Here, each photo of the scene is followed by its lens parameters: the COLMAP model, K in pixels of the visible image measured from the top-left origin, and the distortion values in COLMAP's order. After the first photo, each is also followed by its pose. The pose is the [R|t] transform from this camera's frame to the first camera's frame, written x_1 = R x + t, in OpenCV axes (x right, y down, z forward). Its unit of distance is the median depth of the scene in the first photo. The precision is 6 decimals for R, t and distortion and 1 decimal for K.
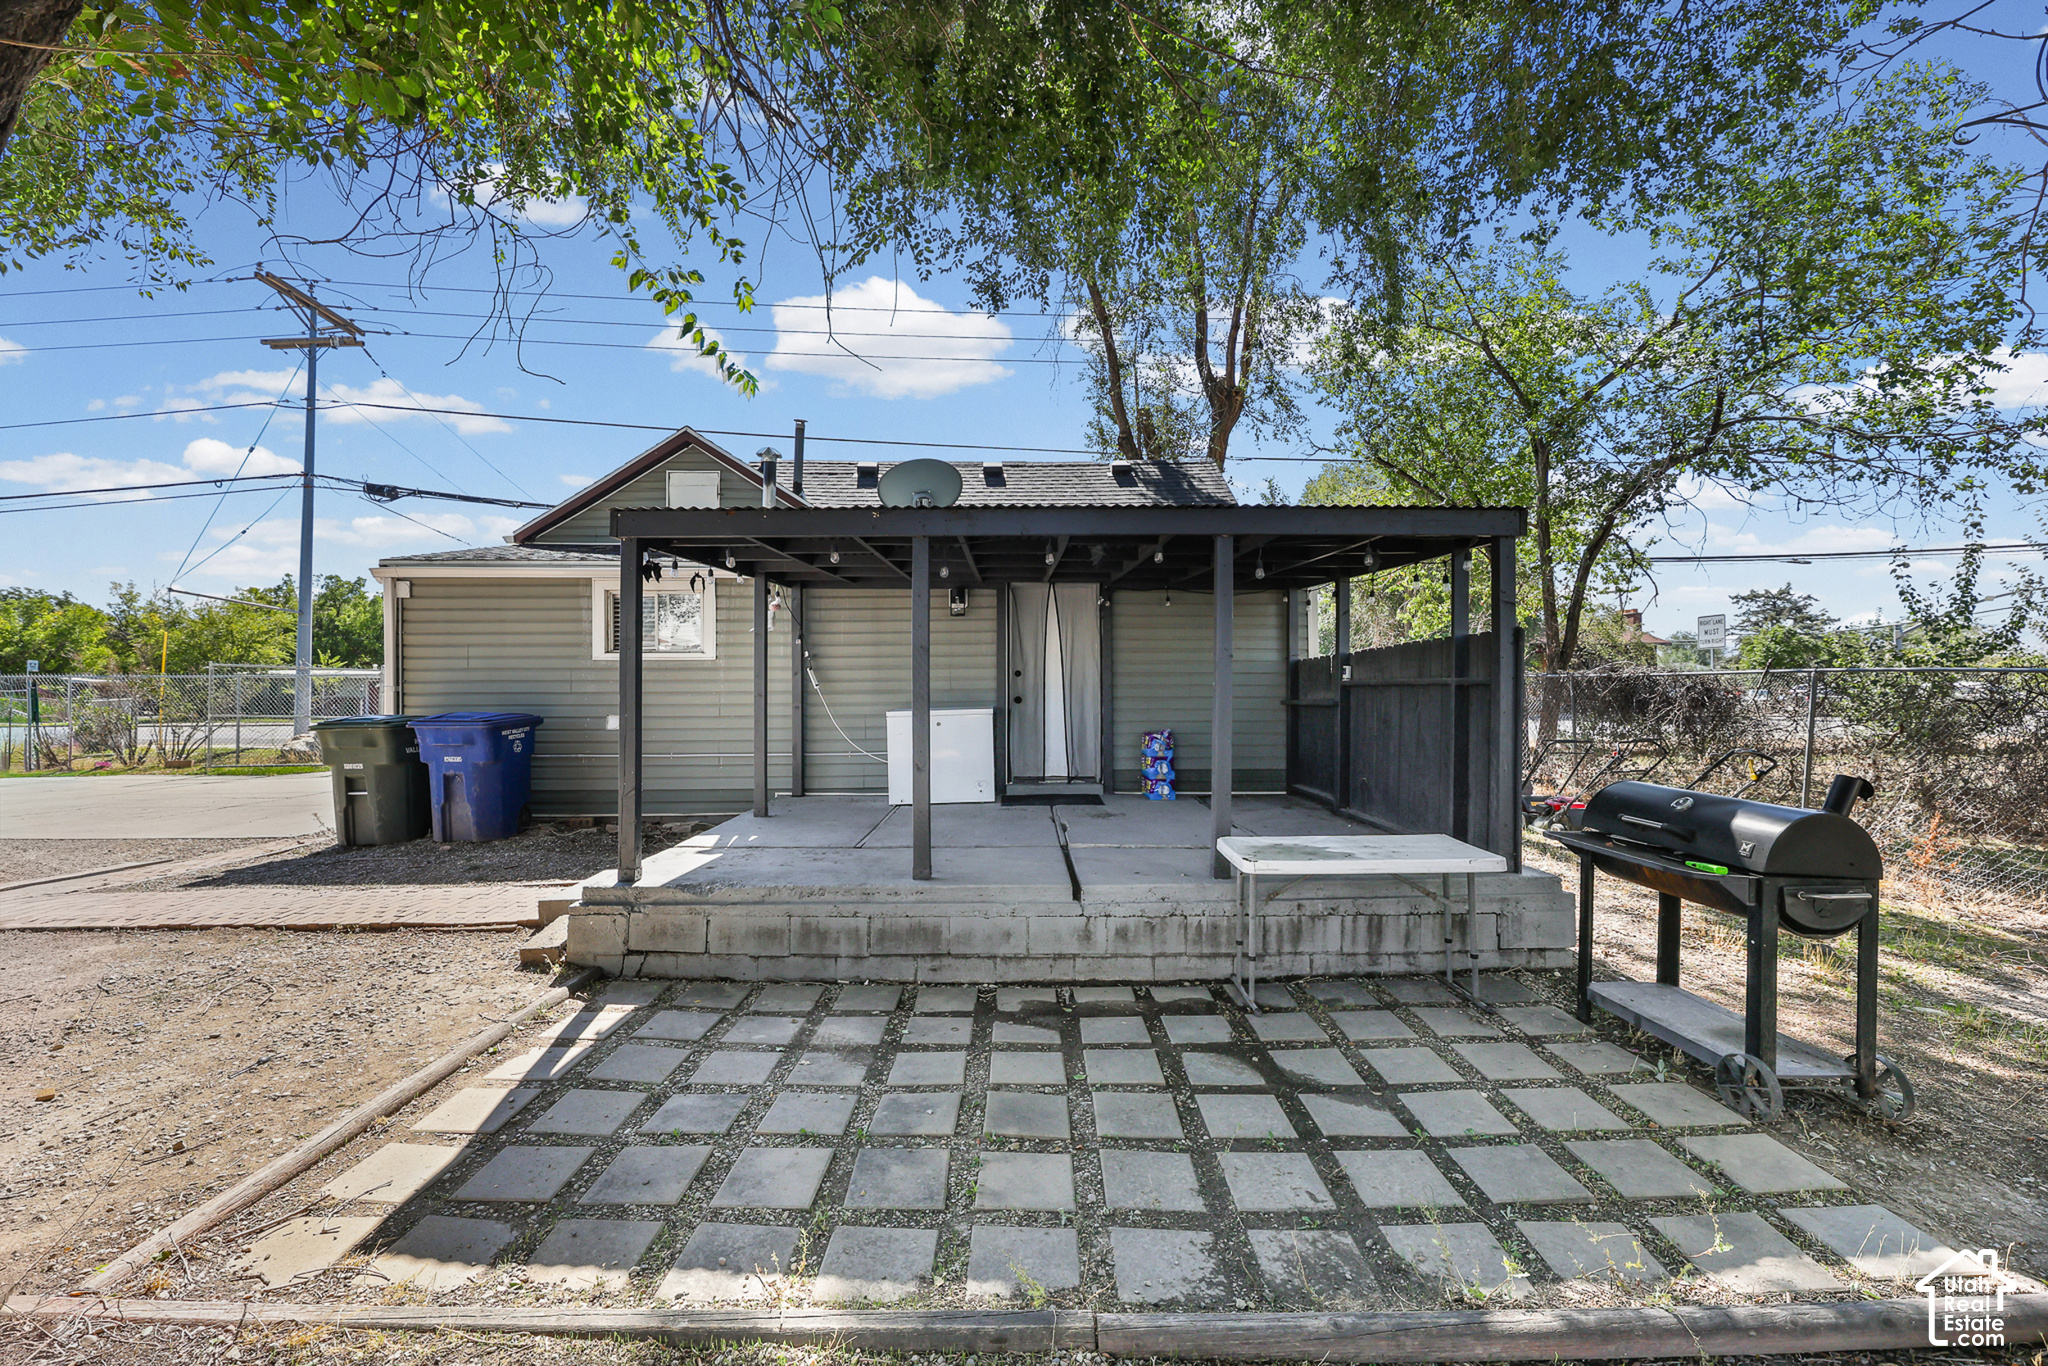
lens RADIAL K [[826.3, 0, 1033.0], [0, 826.3, 689.1], [0, 0, 1]] dist [-0.003173, -0.000185]
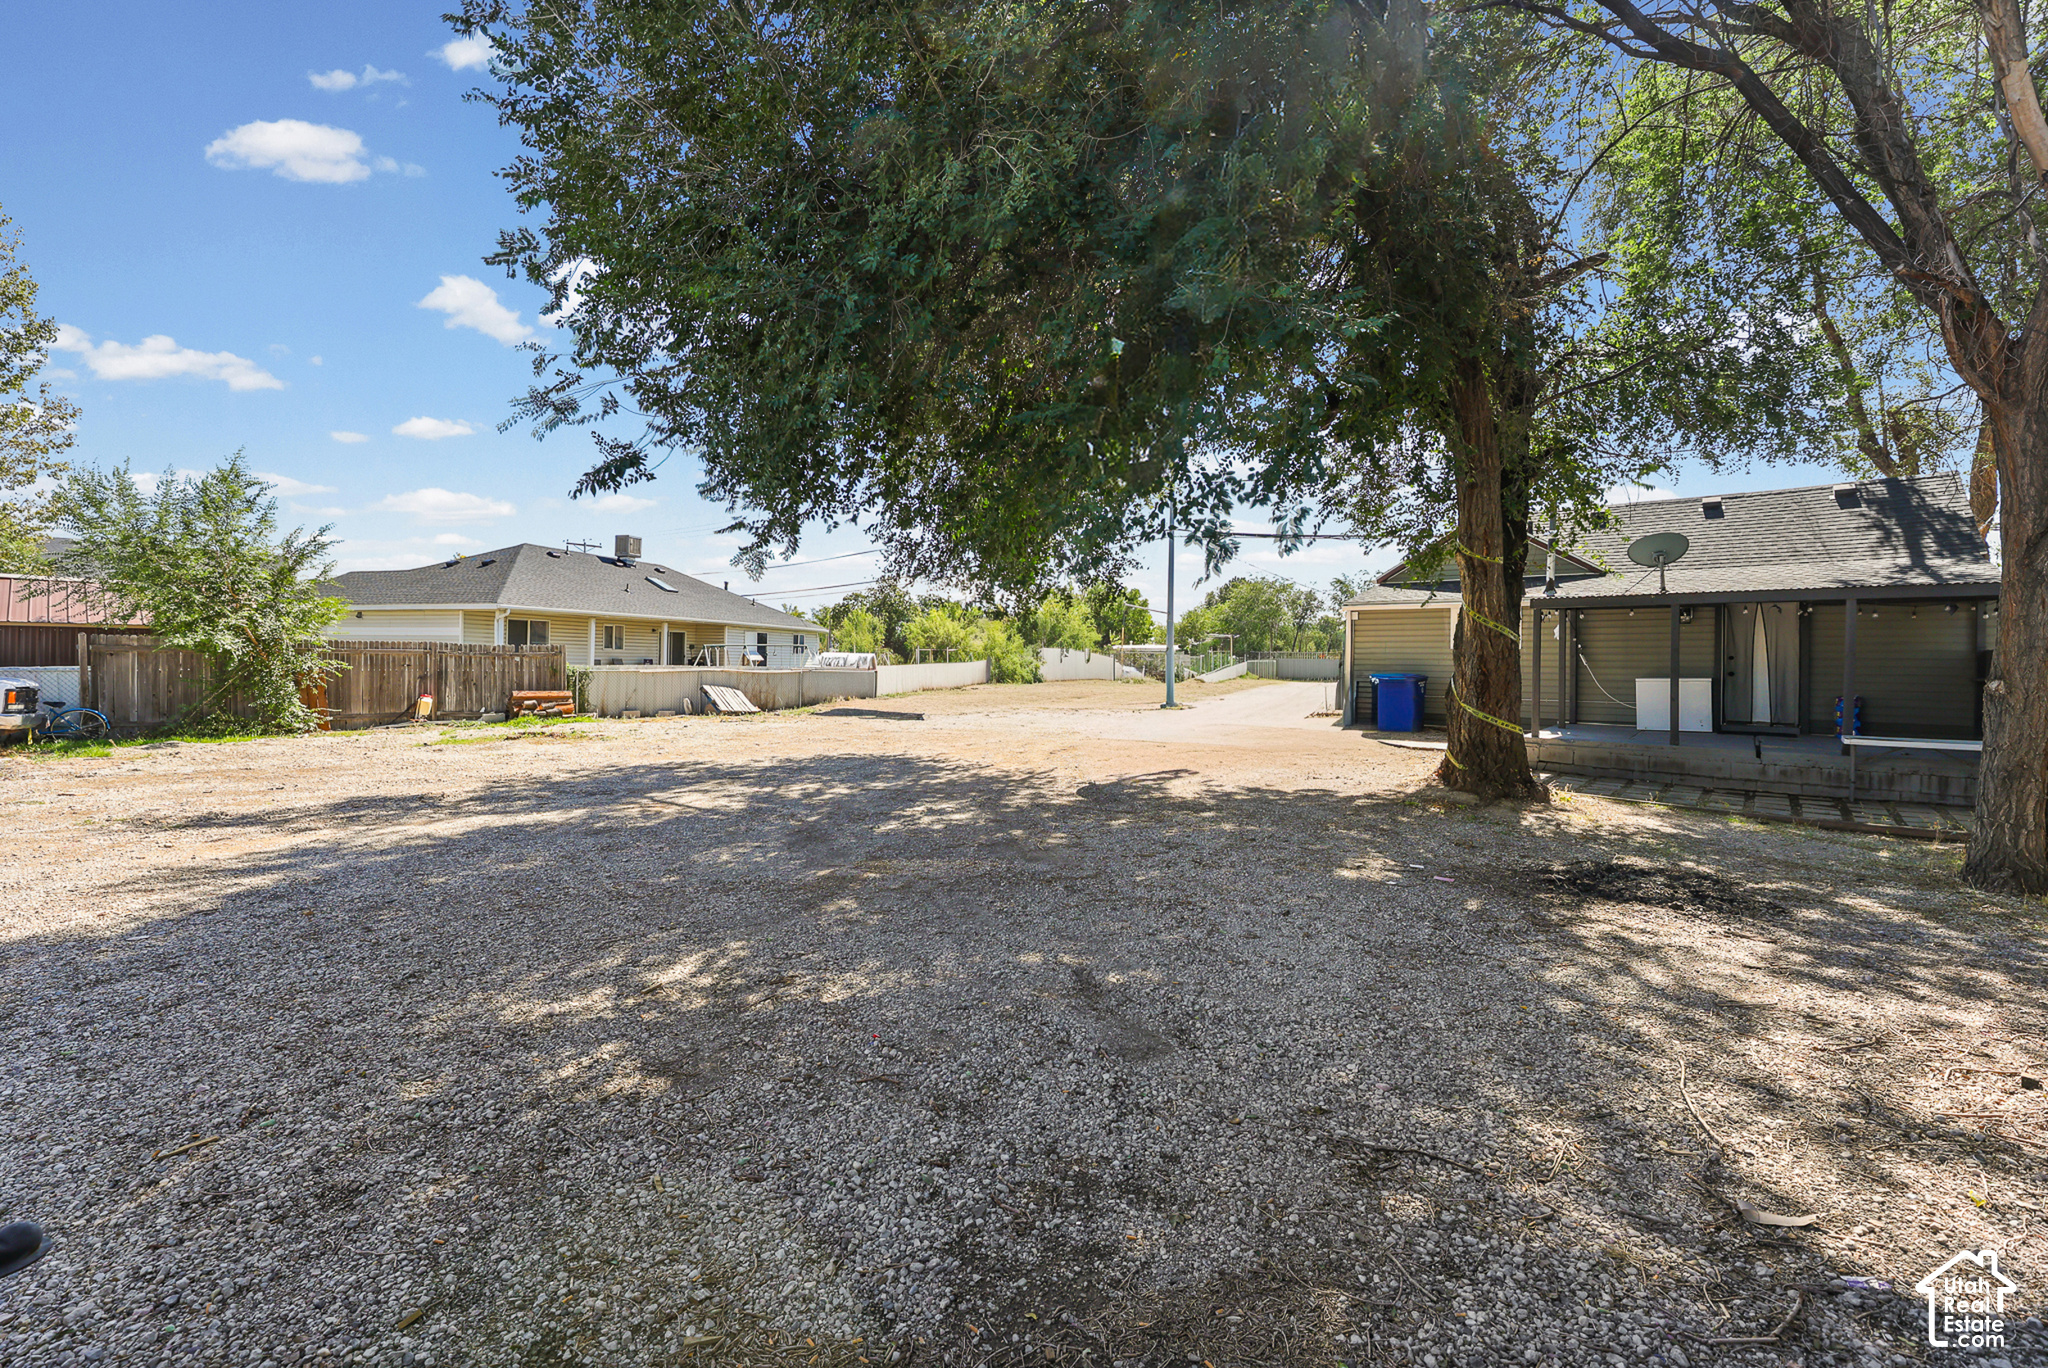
lens RADIAL K [[826.3, 0, 1026.6], [0, 826.3, 665.4], [0, 0, 1]] dist [-0.003173, -0.000185]
pose [[0.743724, 0.015467, -0.668308, 0.035541], [-0.007777, 0.999865, 0.014486, -0.016340], [0.668441, -0.005576, 0.743744, -1.171951]]
